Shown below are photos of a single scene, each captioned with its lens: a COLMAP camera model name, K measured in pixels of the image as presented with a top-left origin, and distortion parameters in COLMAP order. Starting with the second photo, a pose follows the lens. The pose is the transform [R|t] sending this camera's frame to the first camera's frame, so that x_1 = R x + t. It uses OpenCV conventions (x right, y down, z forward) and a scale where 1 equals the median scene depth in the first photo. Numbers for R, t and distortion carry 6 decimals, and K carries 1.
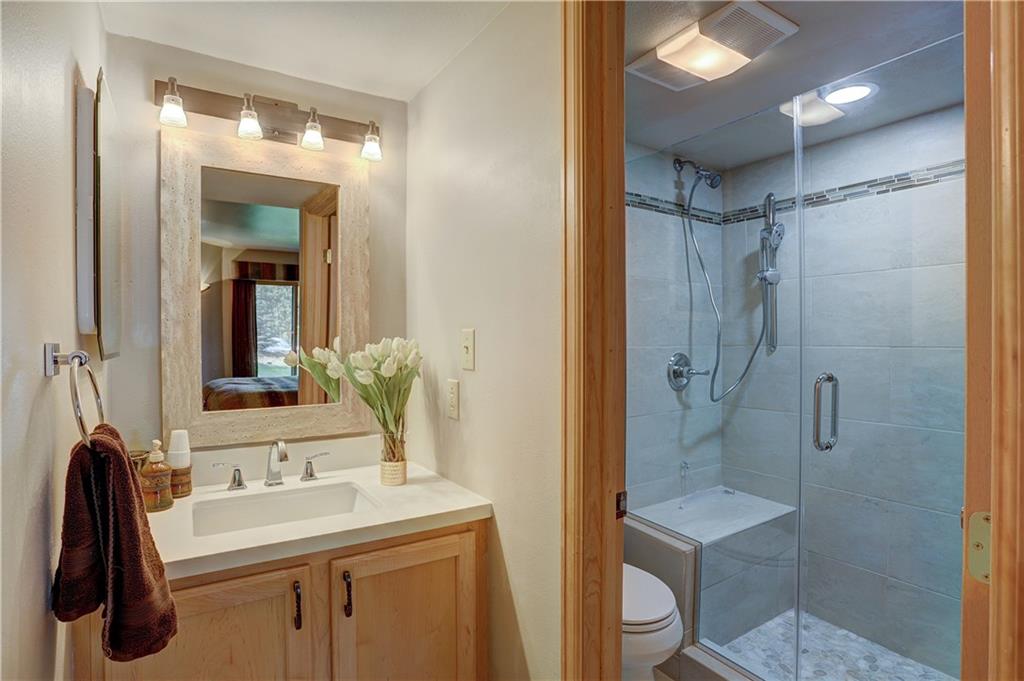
lens RADIAL K [[522.0, 0, 520.9], [0, 522.0, 335.1], [0, 0, 1]] dist [-0.067047, 0.026596]
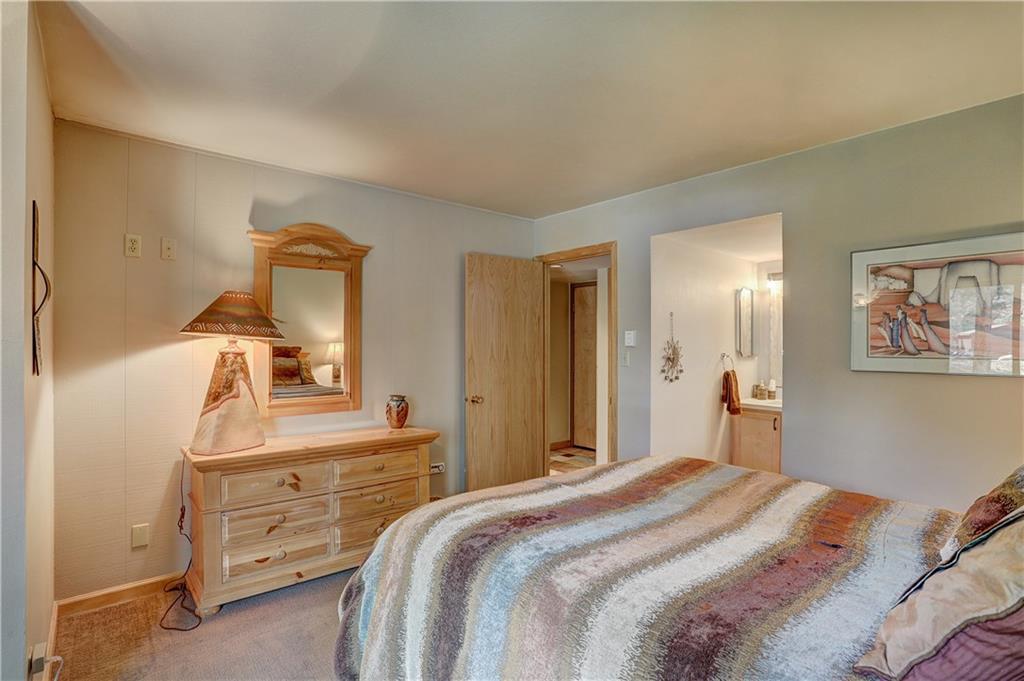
lens RADIAL K [[498.0, 0, 512.0], [0, 498.0, 340.5], [0, 0, 1]] dist [-0.074627, 0.033228]
pose [[0.130768, -0.001688, -0.991412, 2.067884], [-0.007675, 0.999967, -0.002715, -0.042208], [0.991383, 0.007964, 0.130750, -1.005400]]
